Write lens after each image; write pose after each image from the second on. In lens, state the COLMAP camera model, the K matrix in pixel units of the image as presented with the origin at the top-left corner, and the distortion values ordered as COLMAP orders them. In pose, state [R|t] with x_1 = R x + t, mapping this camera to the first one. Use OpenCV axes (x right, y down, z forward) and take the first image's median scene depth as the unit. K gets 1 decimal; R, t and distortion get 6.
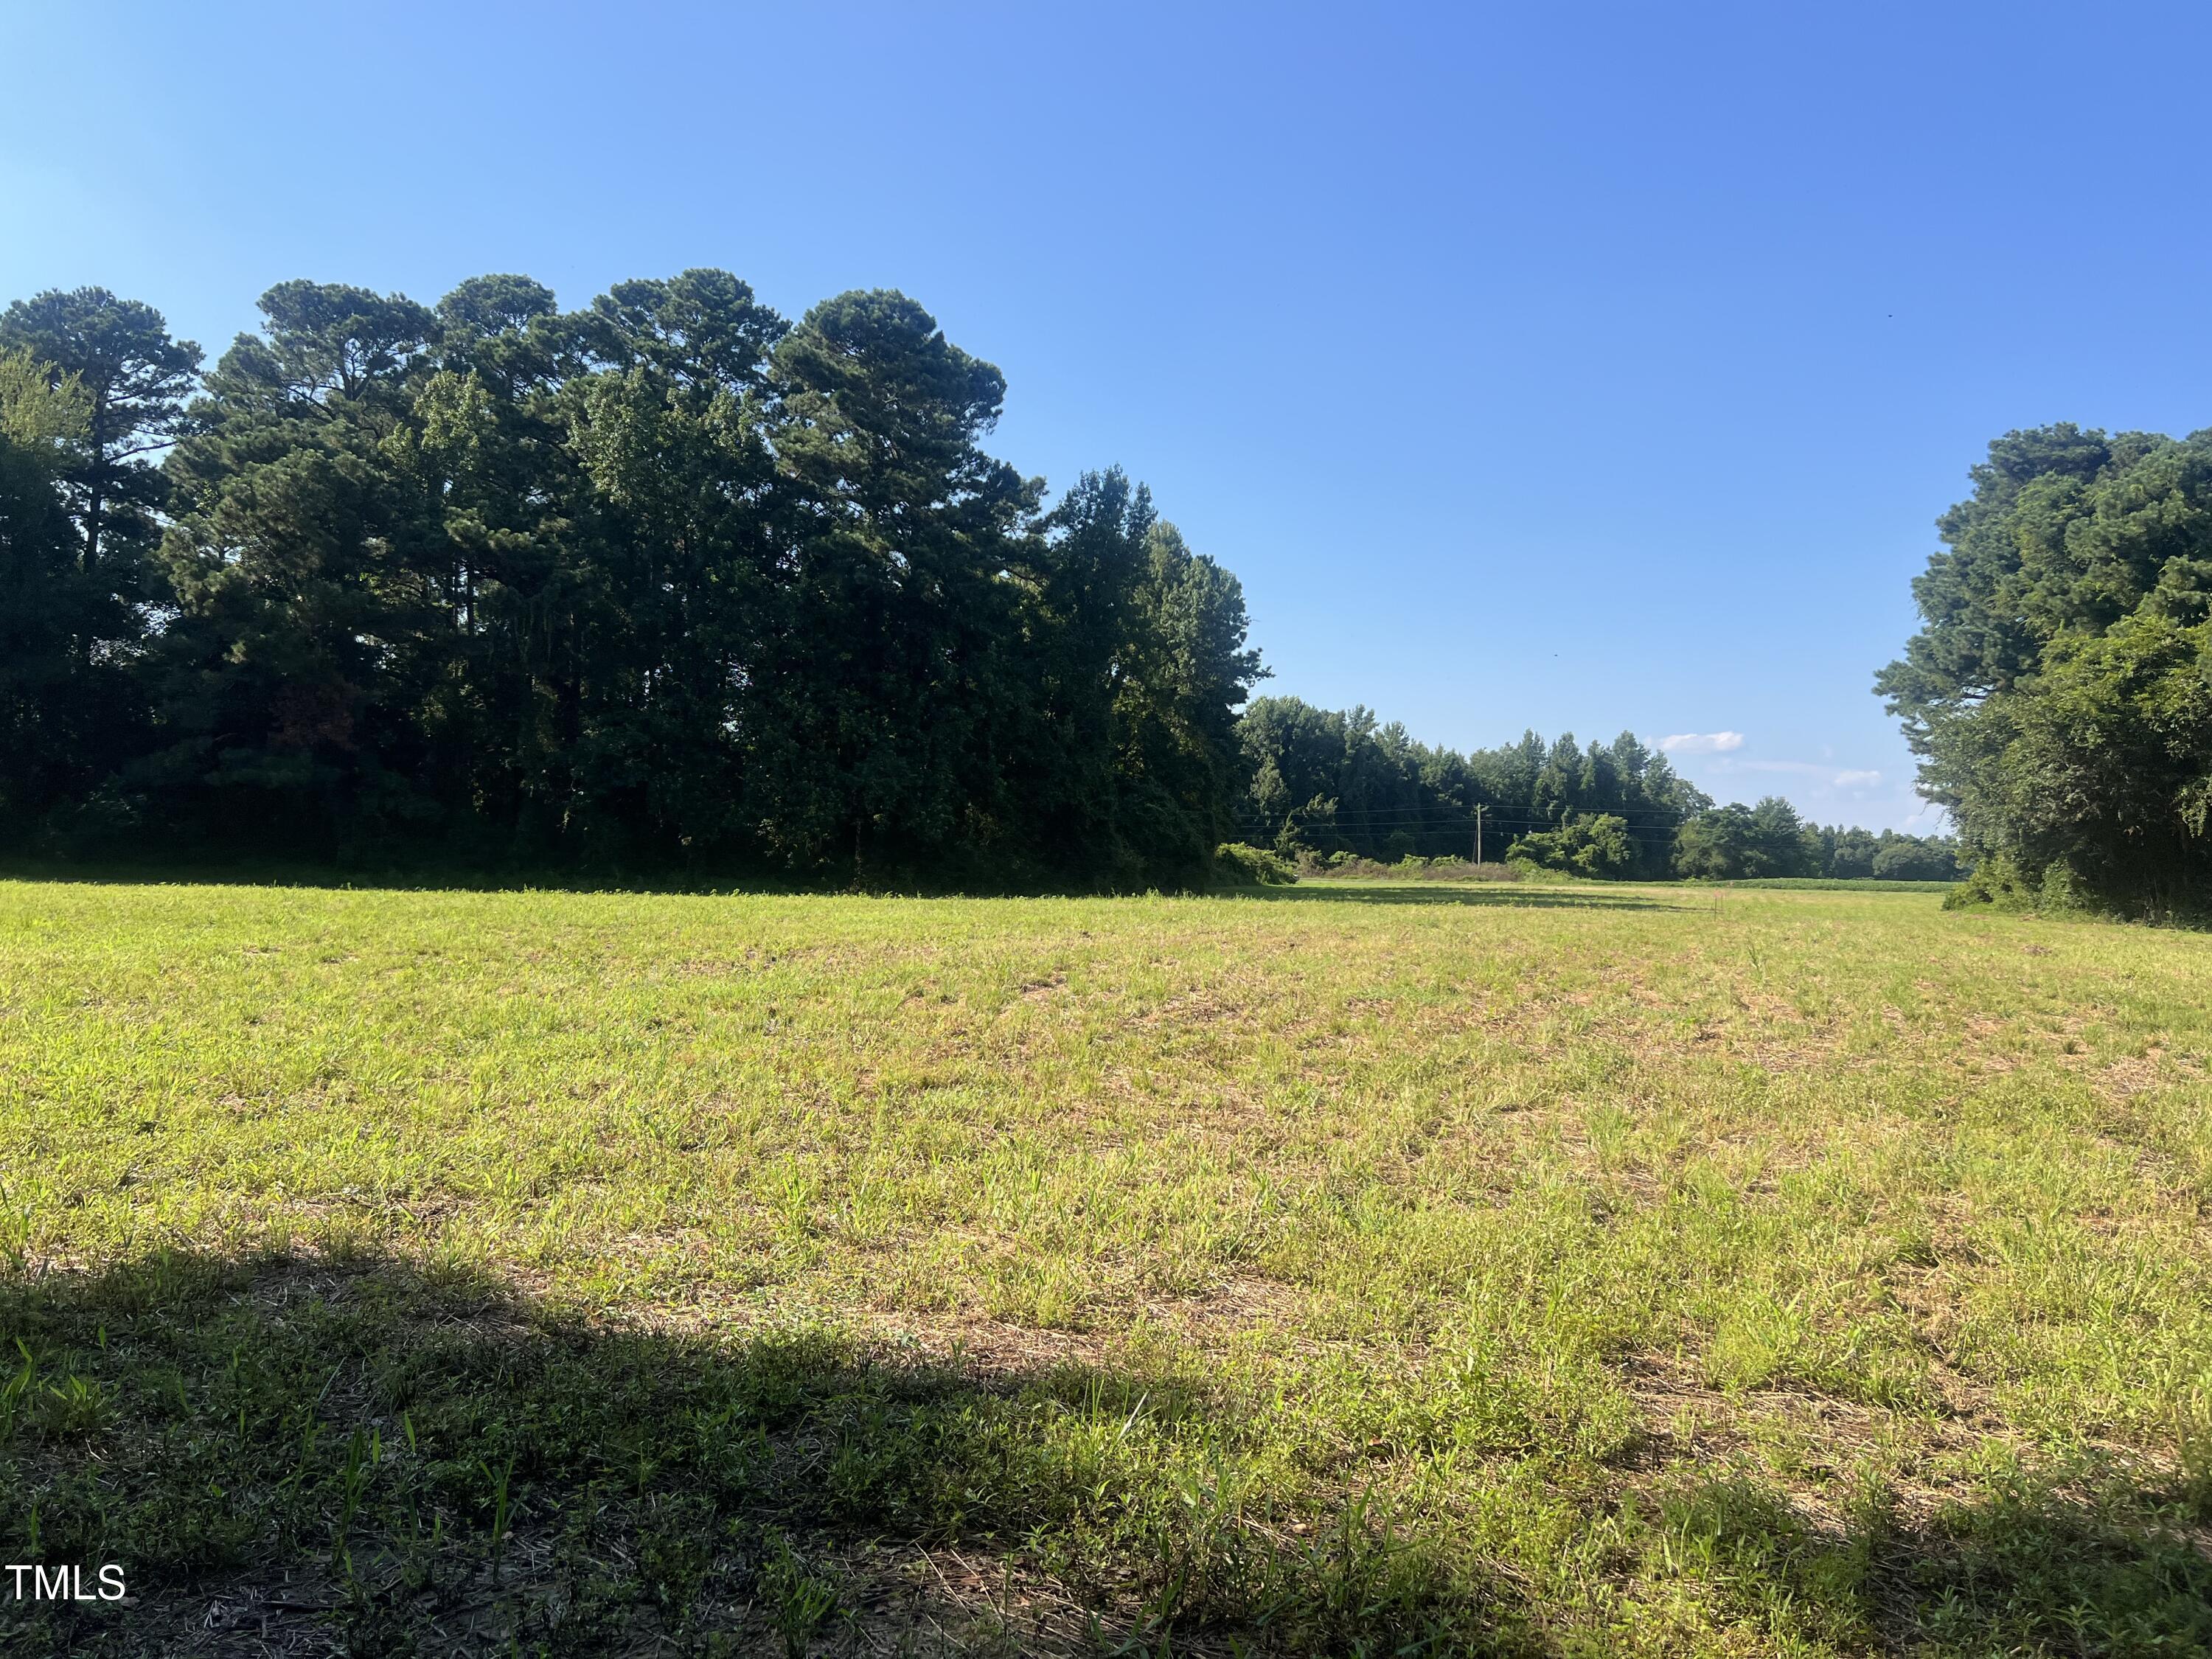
lens RADIAL K [[1708.0, 0, 1105.5], [0, 1708.0, 814.1], [0, 0, 1]] dist [0.064815, -0.078691]
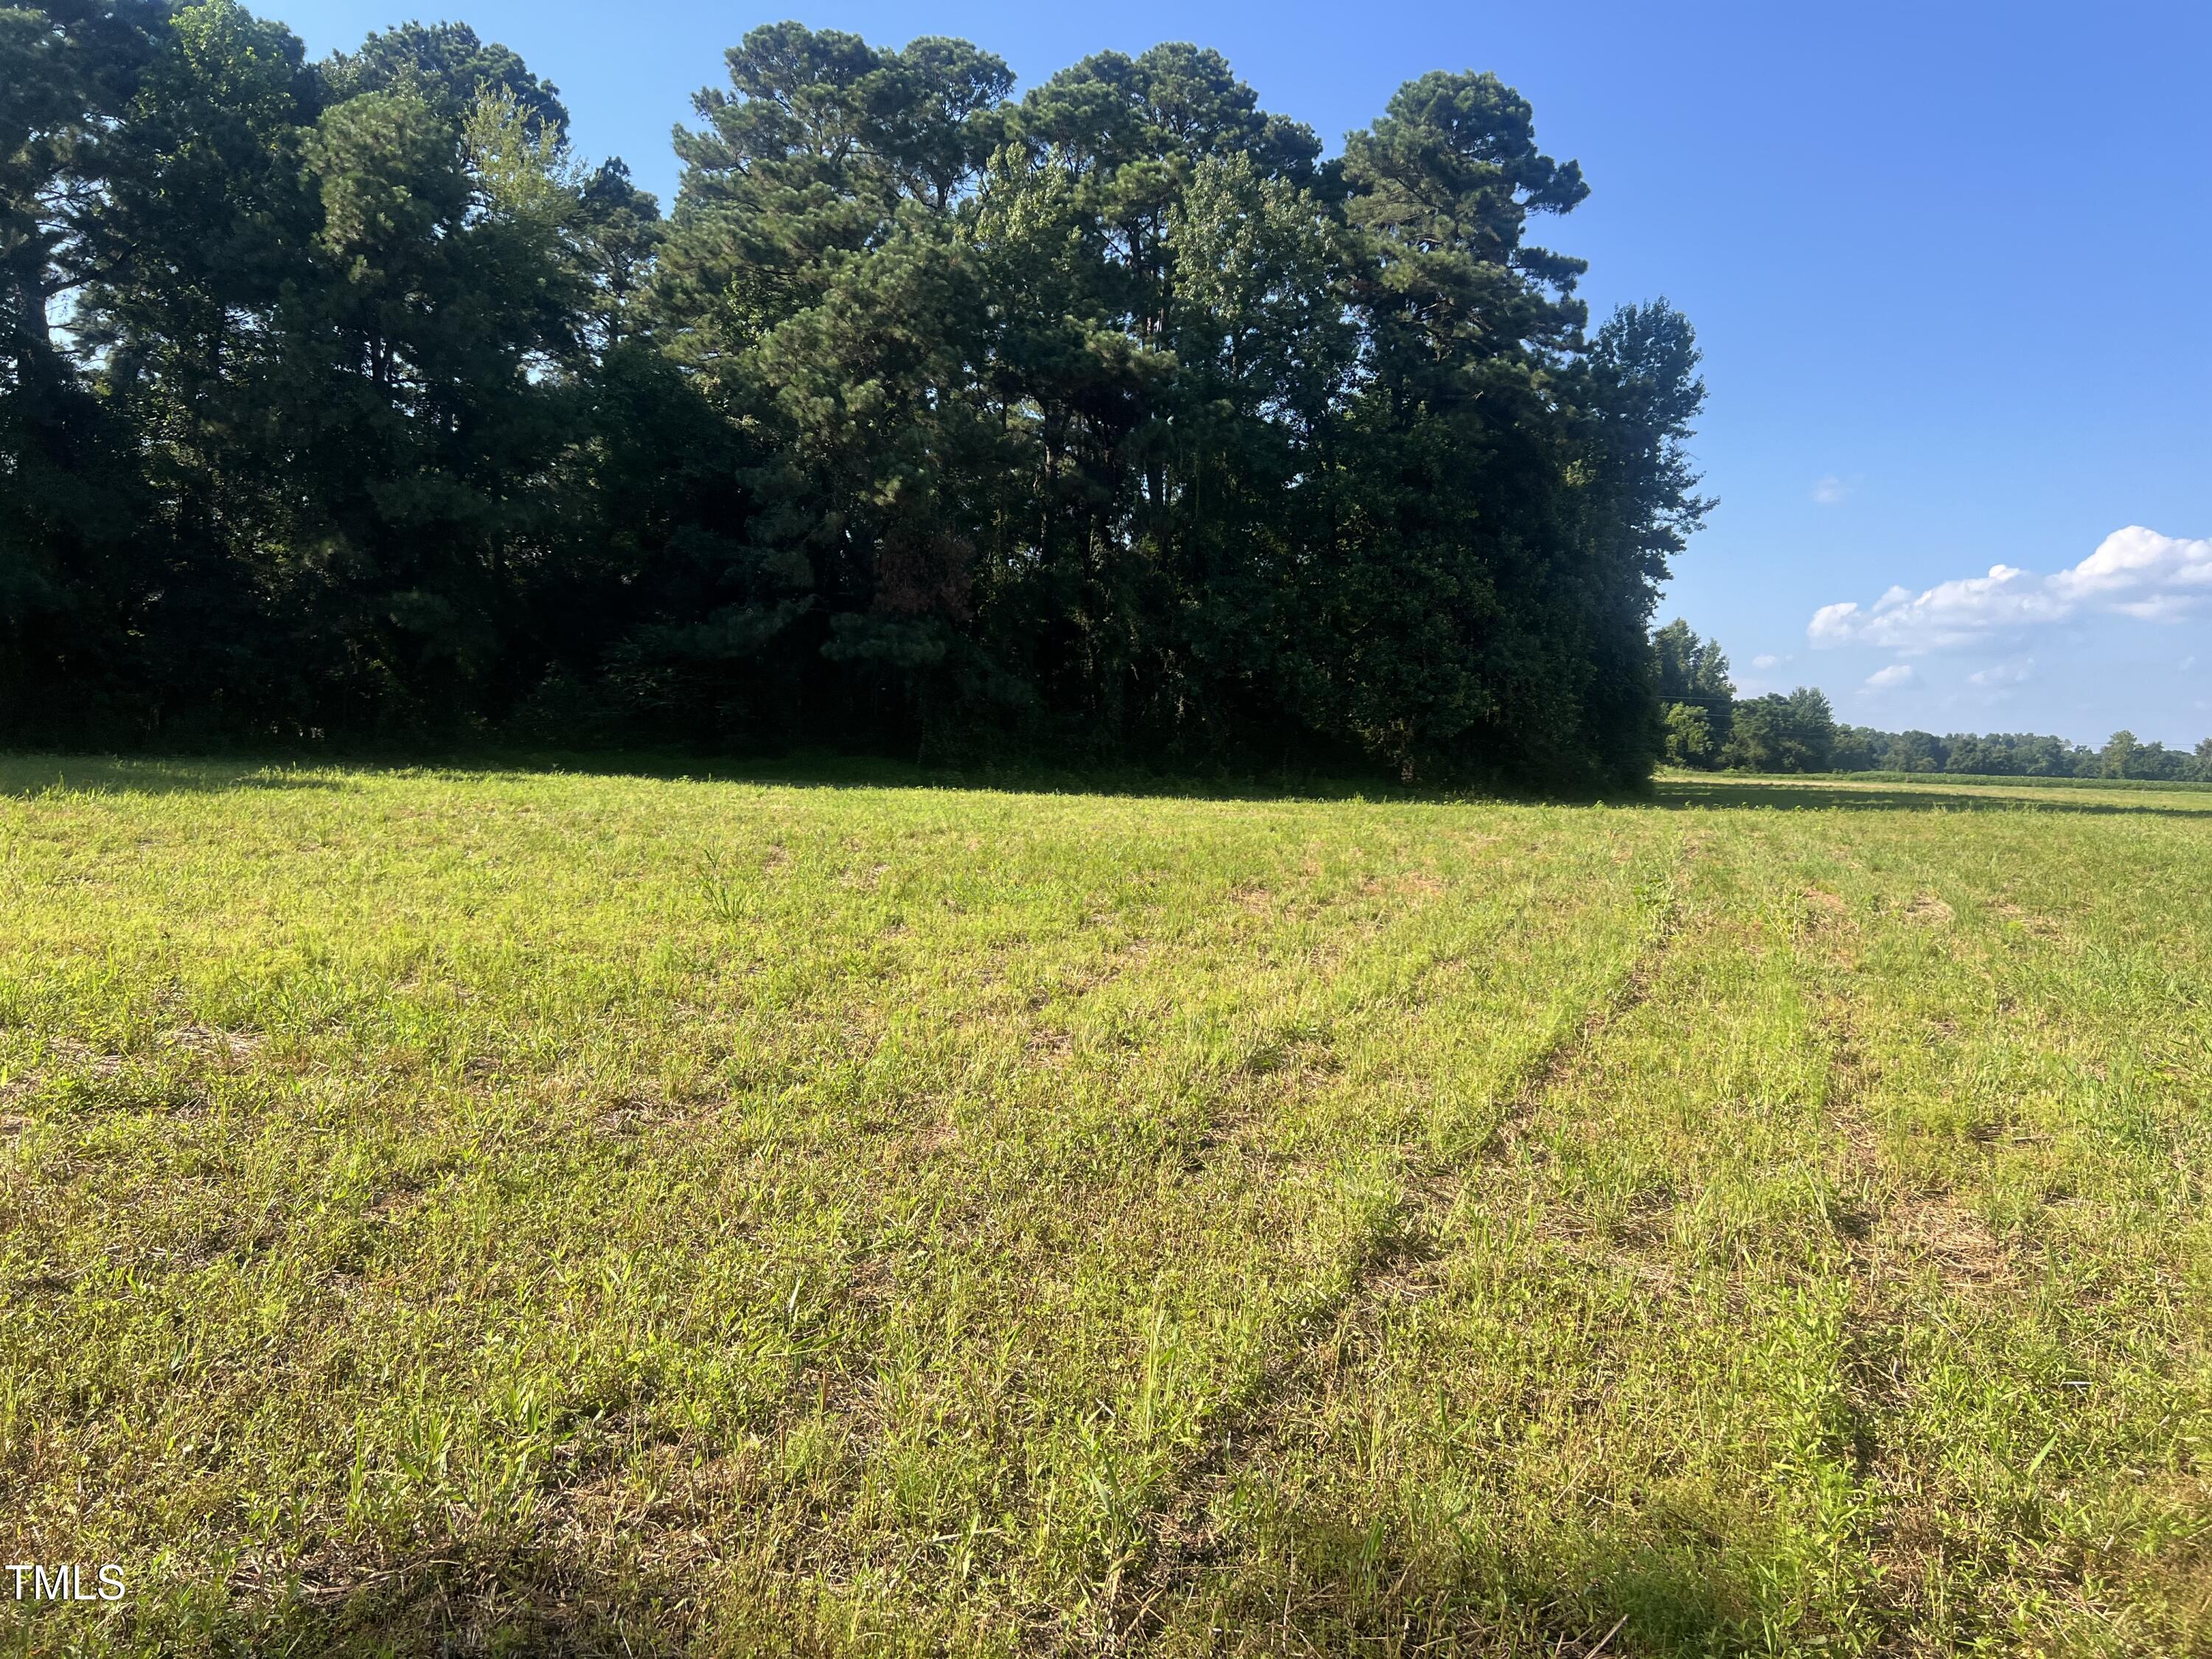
lens RADIAL K [[1708.0, 0, 1101.1], [0, 1708.0, 833.5], [0, 0, 1]] dist [0.064815, -0.078691]
pose [[0.993899, 0.005677, 0.110146, -0.292197], [-0.014625, 0.996639, 0.080598, -0.001147], [-0.109318, -0.081717, 0.990642, 0.116946]]
